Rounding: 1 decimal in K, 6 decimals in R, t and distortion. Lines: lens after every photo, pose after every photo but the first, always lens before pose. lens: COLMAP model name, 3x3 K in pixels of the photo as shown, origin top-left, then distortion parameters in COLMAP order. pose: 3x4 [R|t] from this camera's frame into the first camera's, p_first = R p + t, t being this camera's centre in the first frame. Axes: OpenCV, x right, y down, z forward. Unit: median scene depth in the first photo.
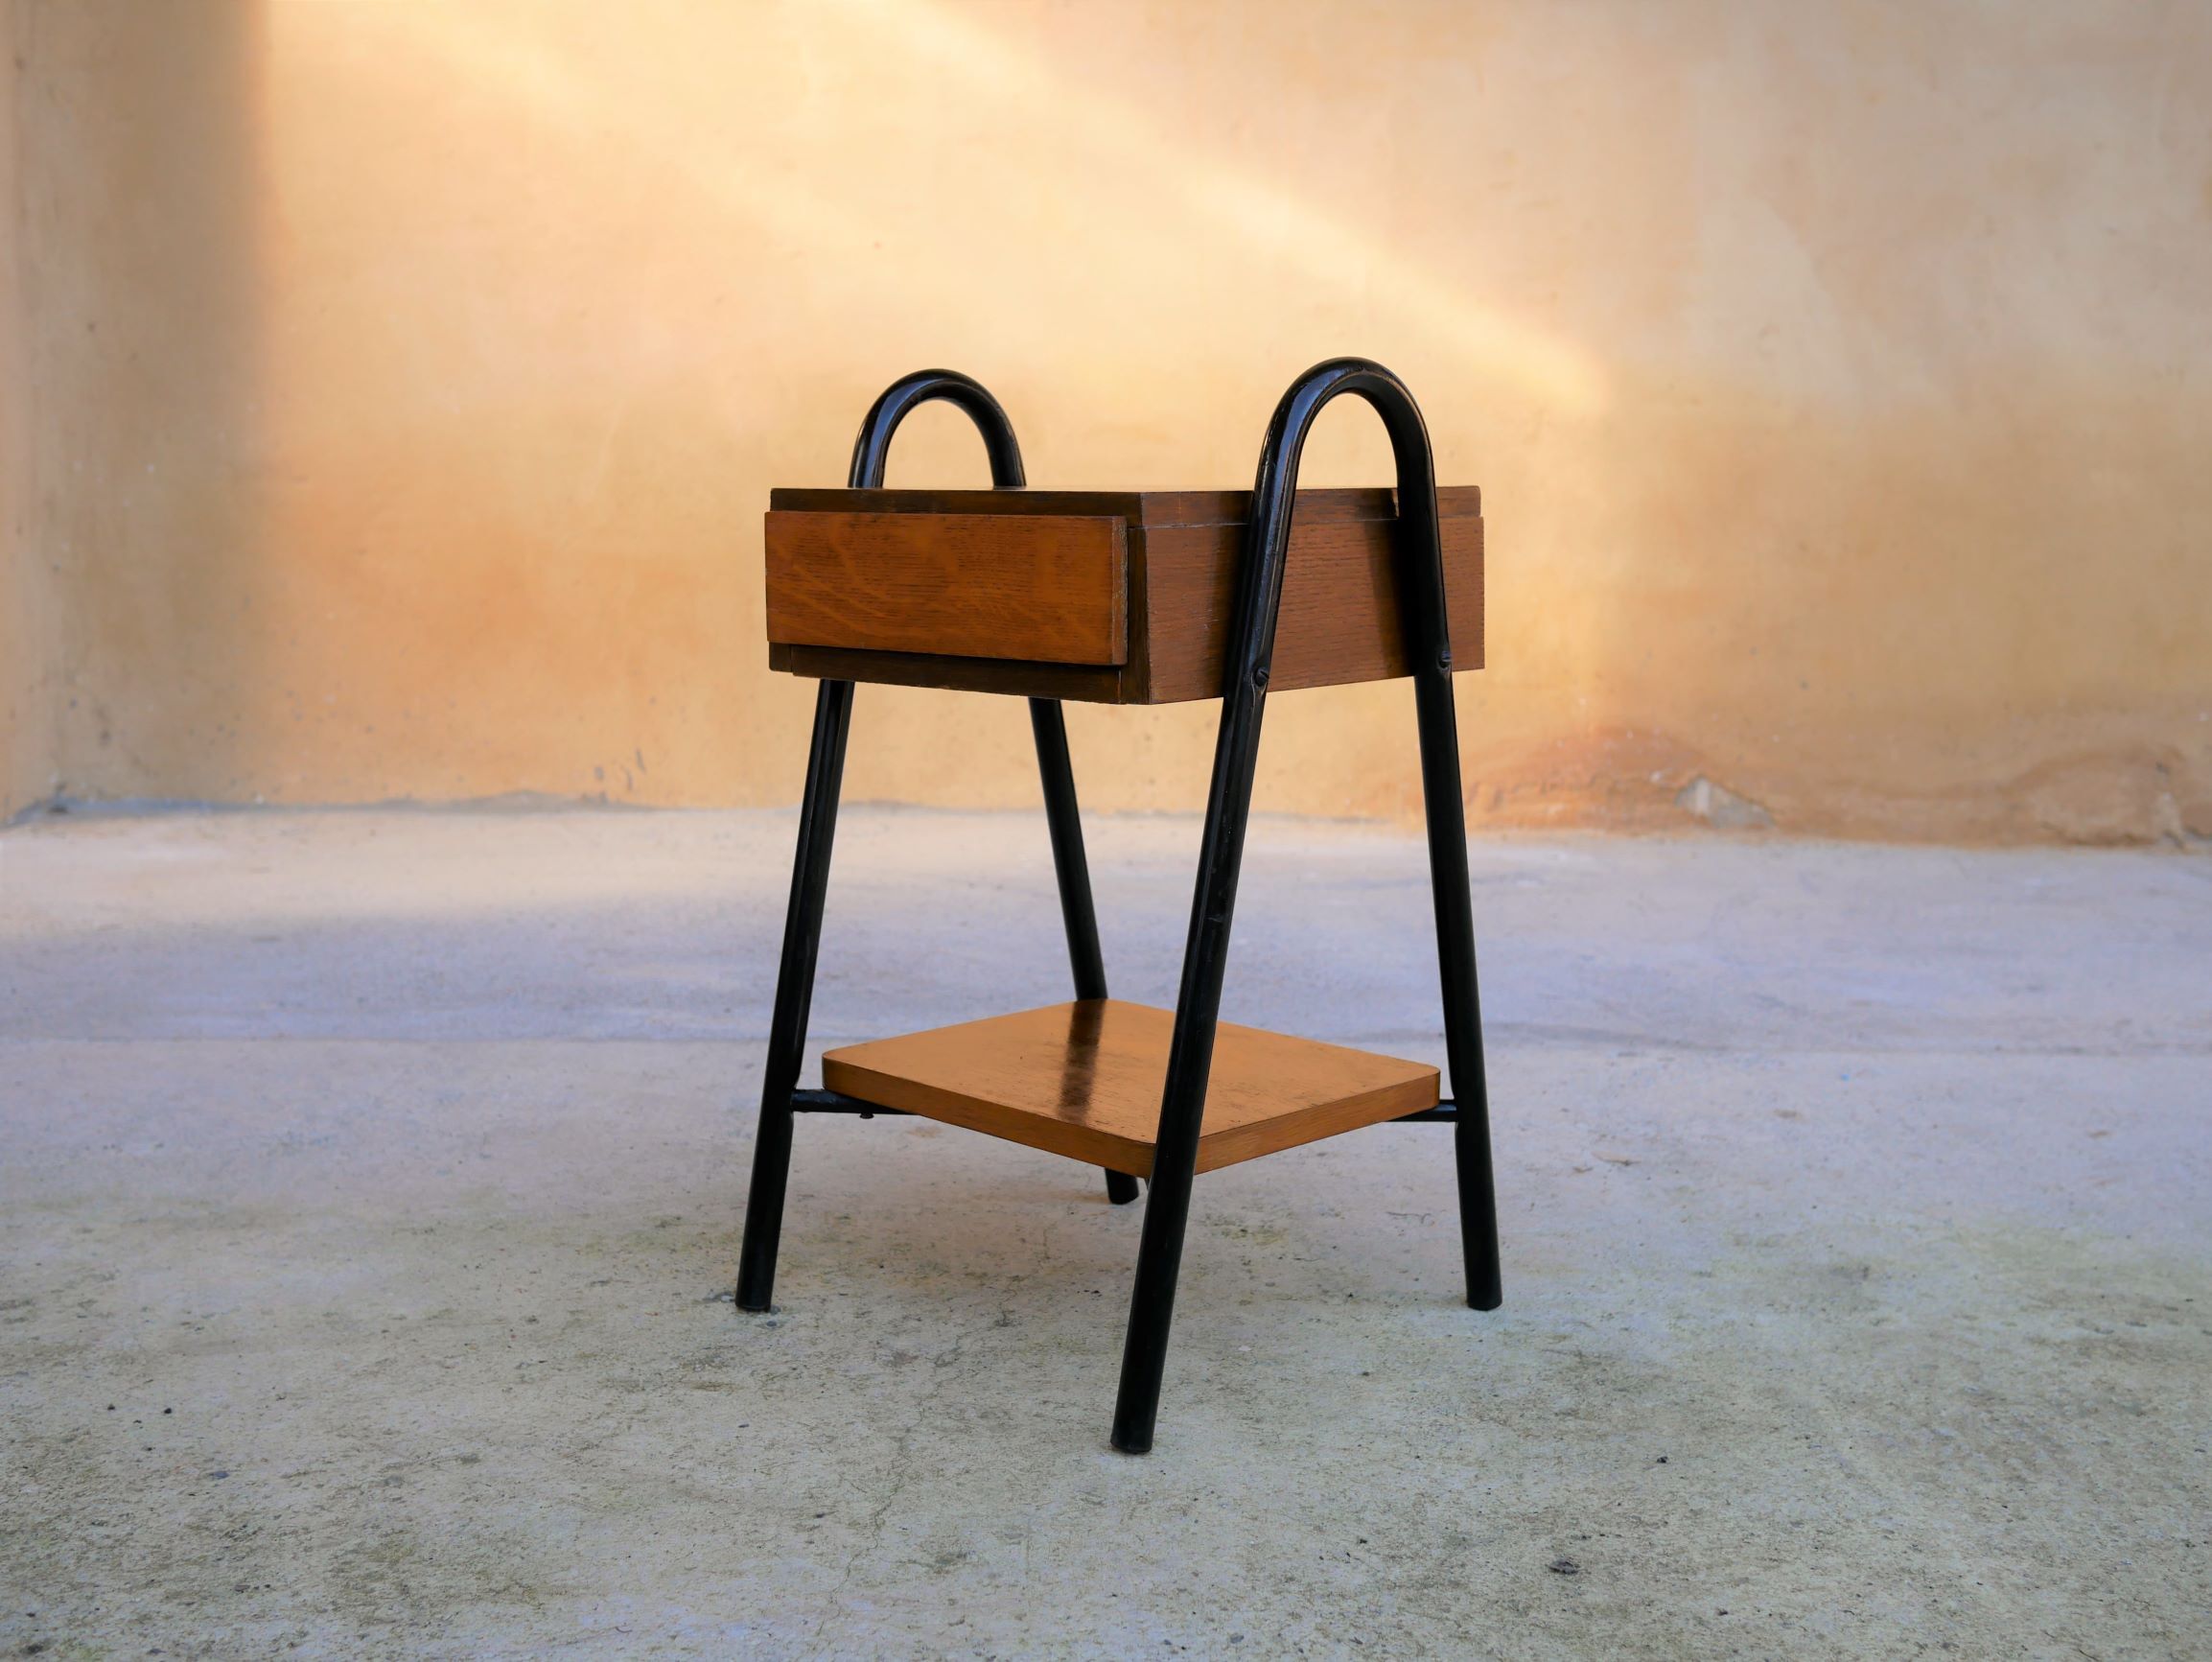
lens RADIAL K [[2540.5, 0, 1099.9], [0, 2540.5, 819.2], [0, 0, 1]] dist [-0.017355, 0.025999]
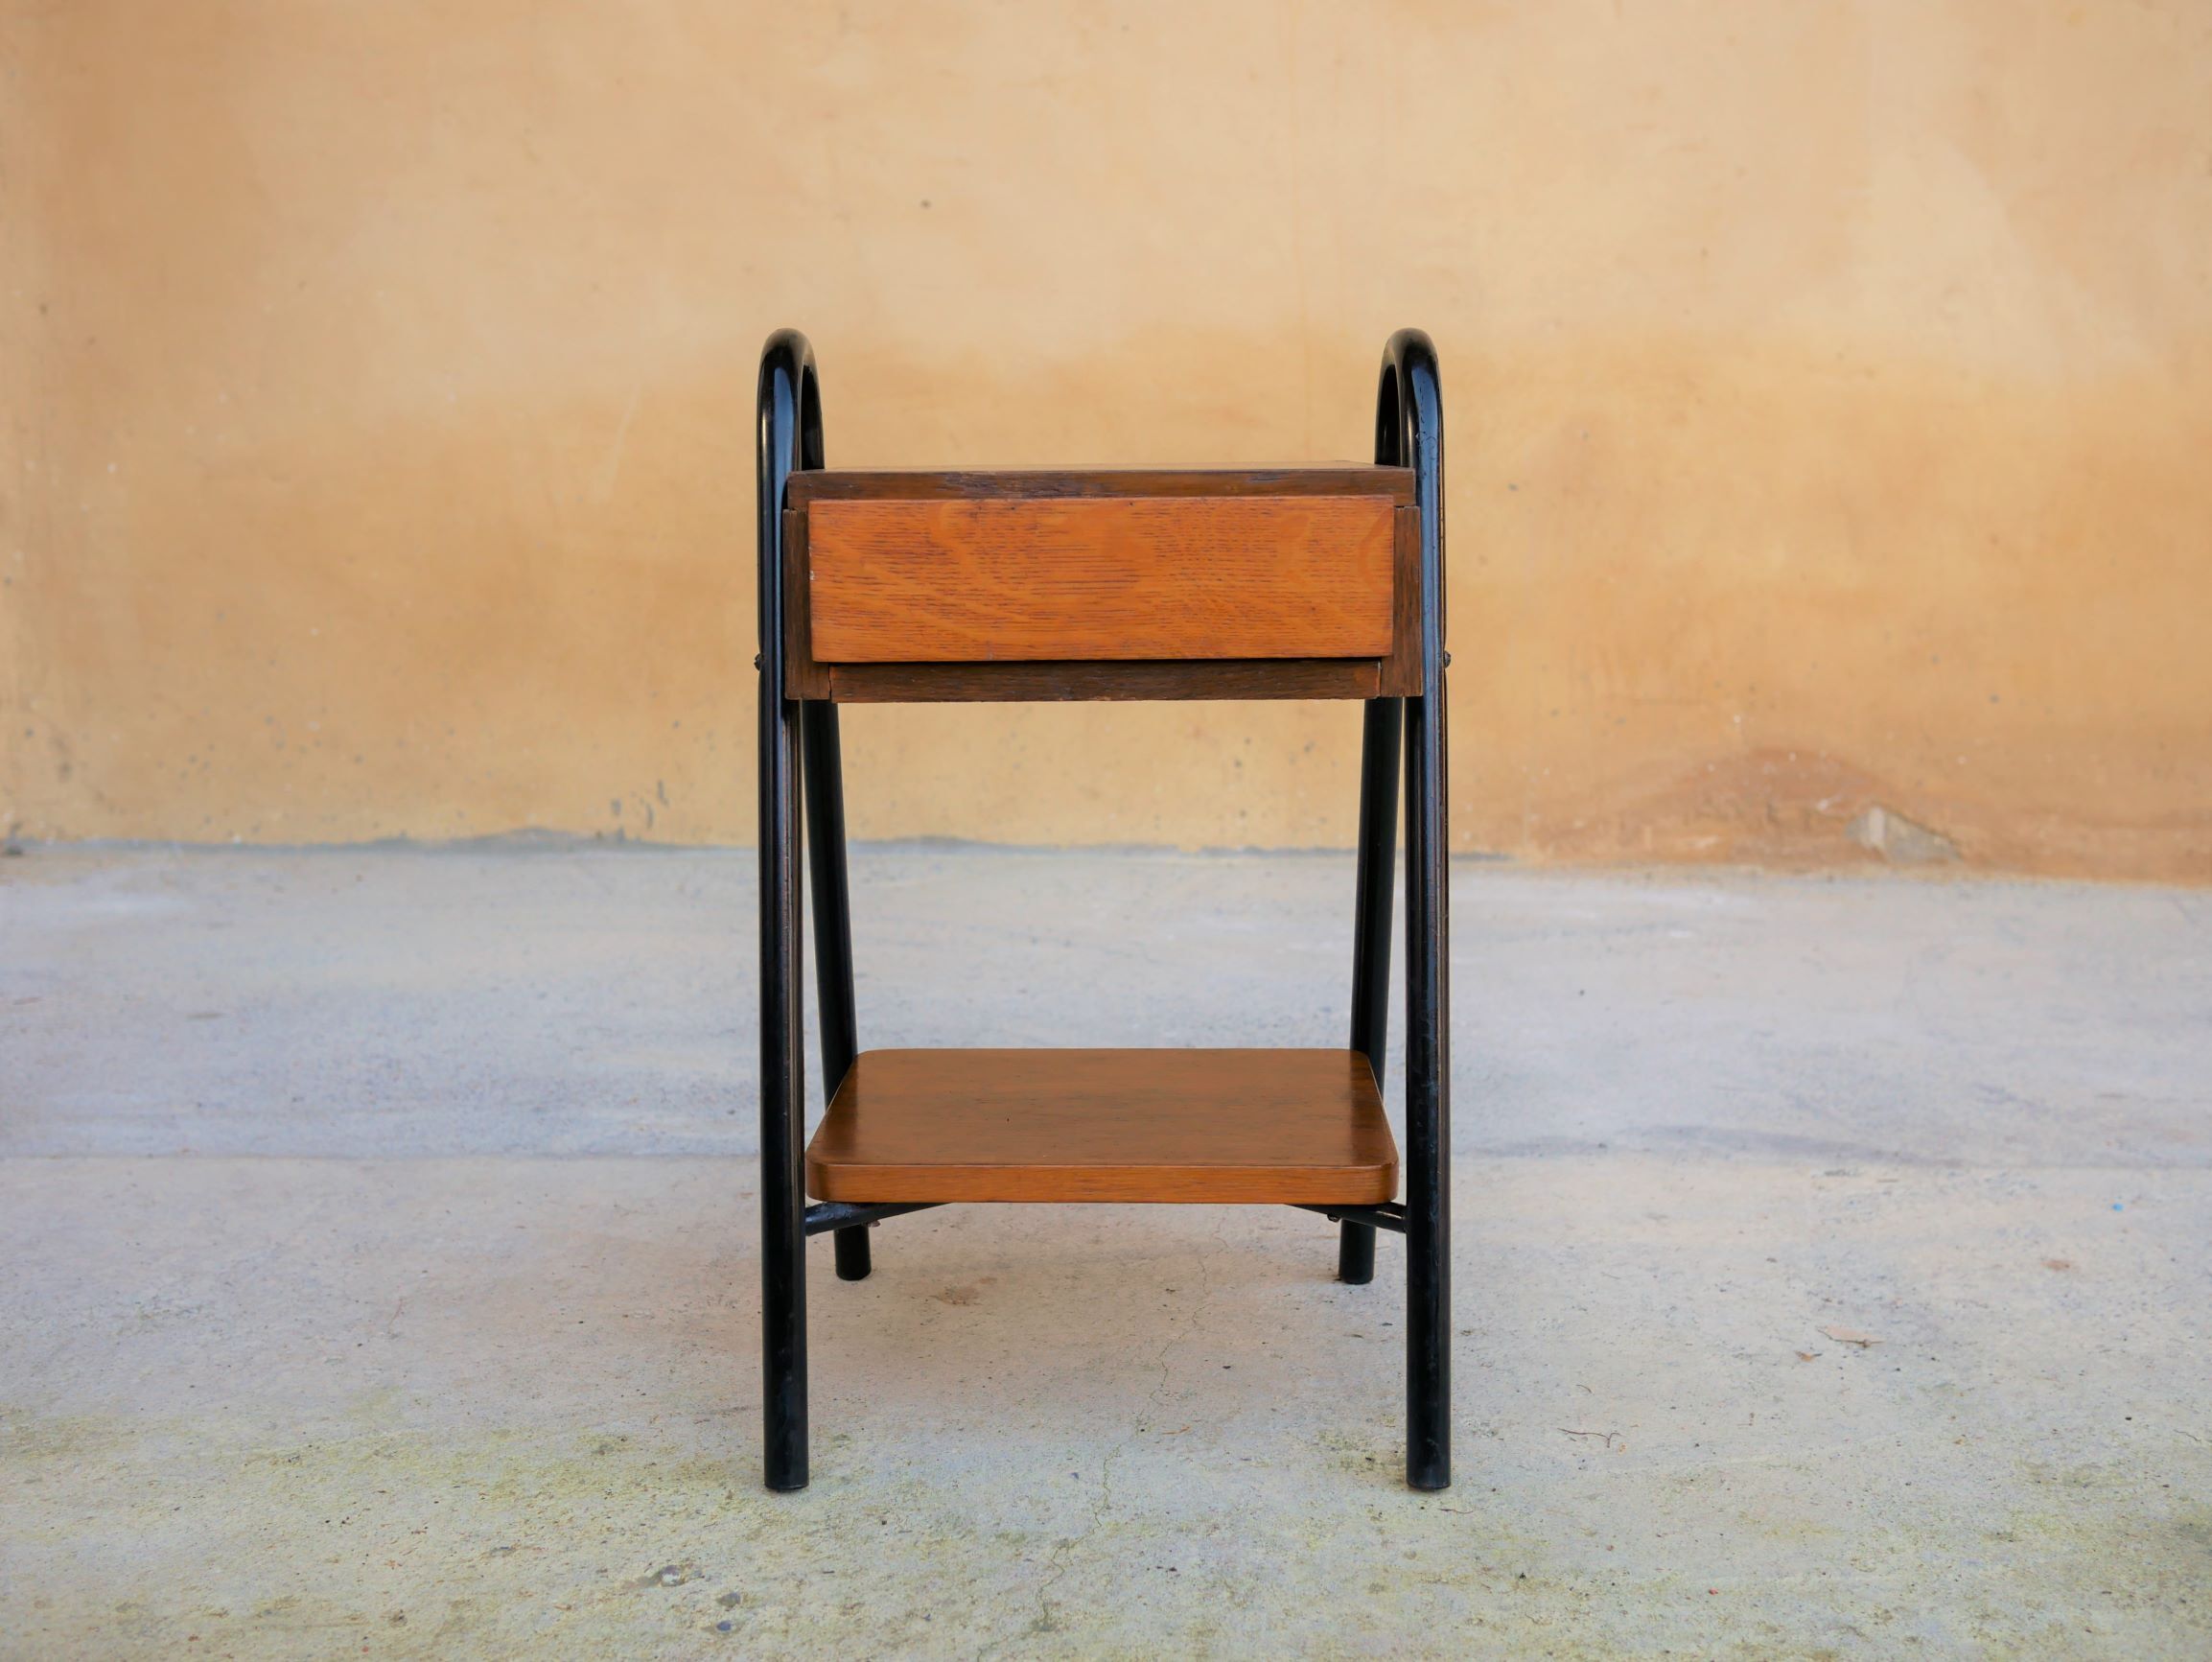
lens RADIAL K [[2540.5, 0, 1099.9], [0, 2540.5, 819.2], [0, 0, 1]] dist [-0.017355, 0.025999]
pose [[0.999364, -0.005083, -0.035304, 0.004415], [0.005118, 0.999987, 0.000885, -0.030016], [0.035299, -0.001065, 0.999376, 0.262192]]
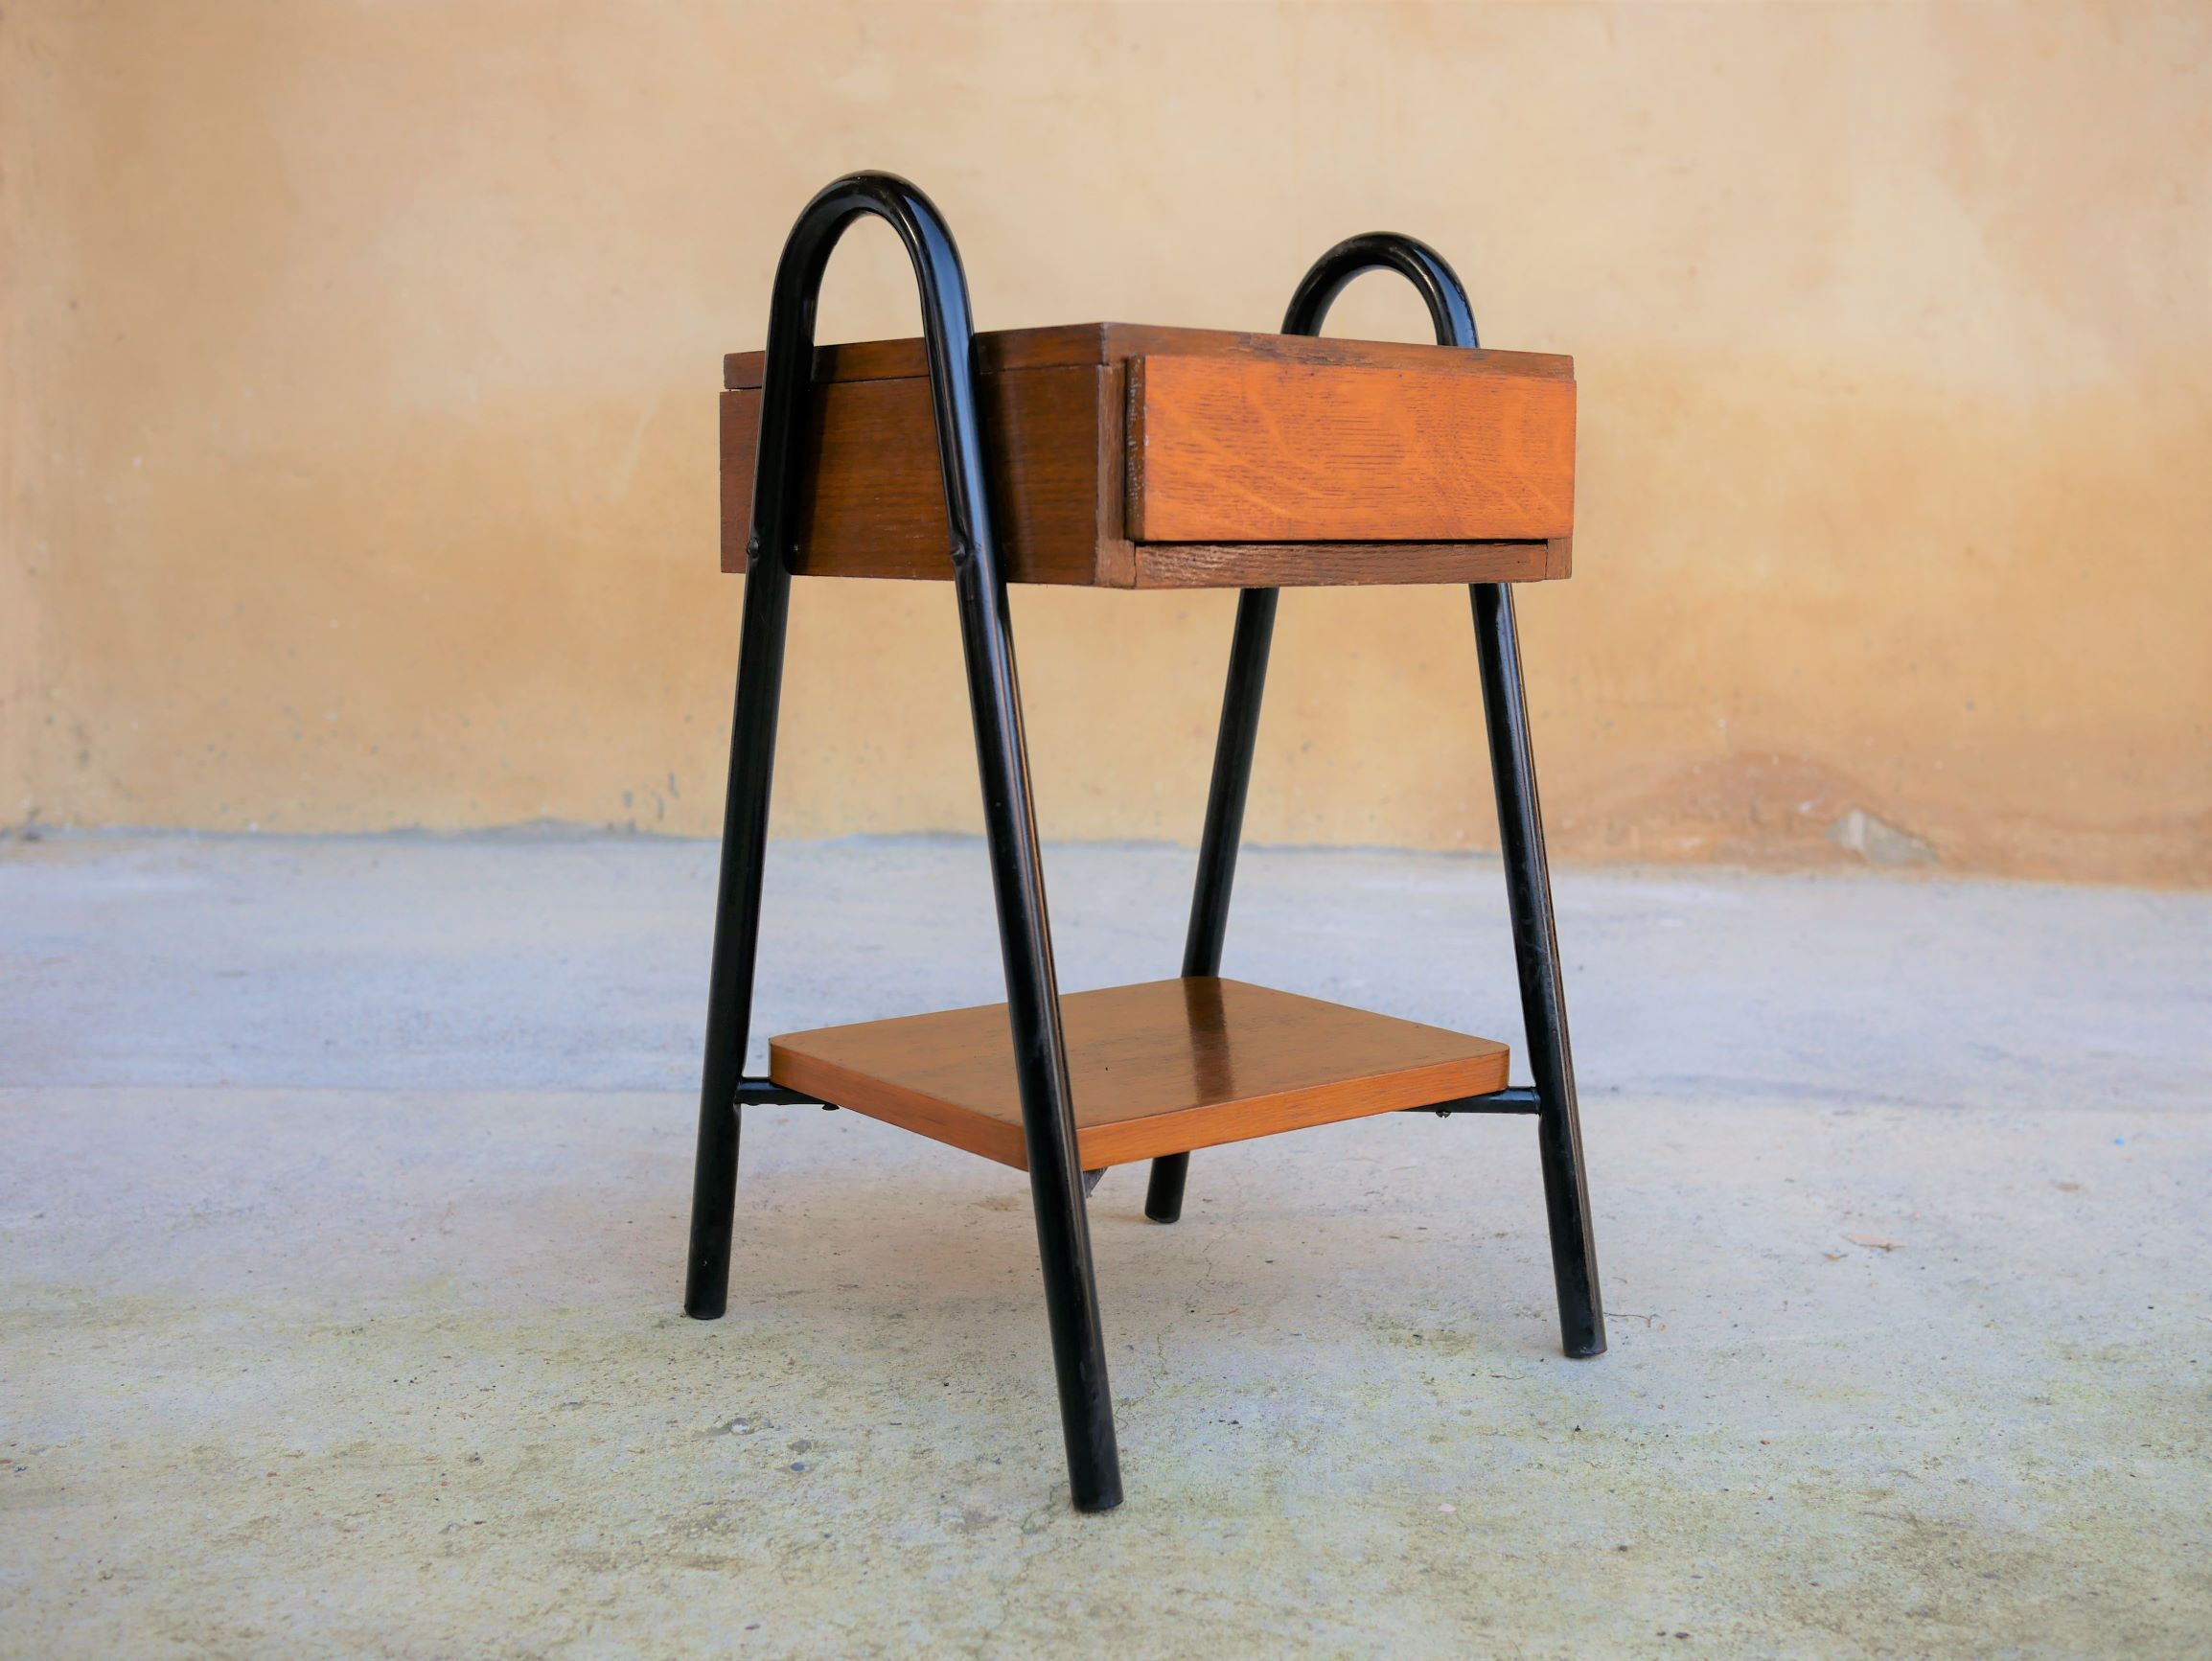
lens RADIAL K [[2484.1, 0, 1109.7], [0, 2484.1, 823.6], [0, 0, 1]] dist [-0.015394, 0.006702]
pose [[0.999871, 0.002858, -0.015827, -0.026409], [-0.003292, 0.999618, -0.027430, 0.029912], [0.015742, 0.027478, 0.999498, 0.260634]]
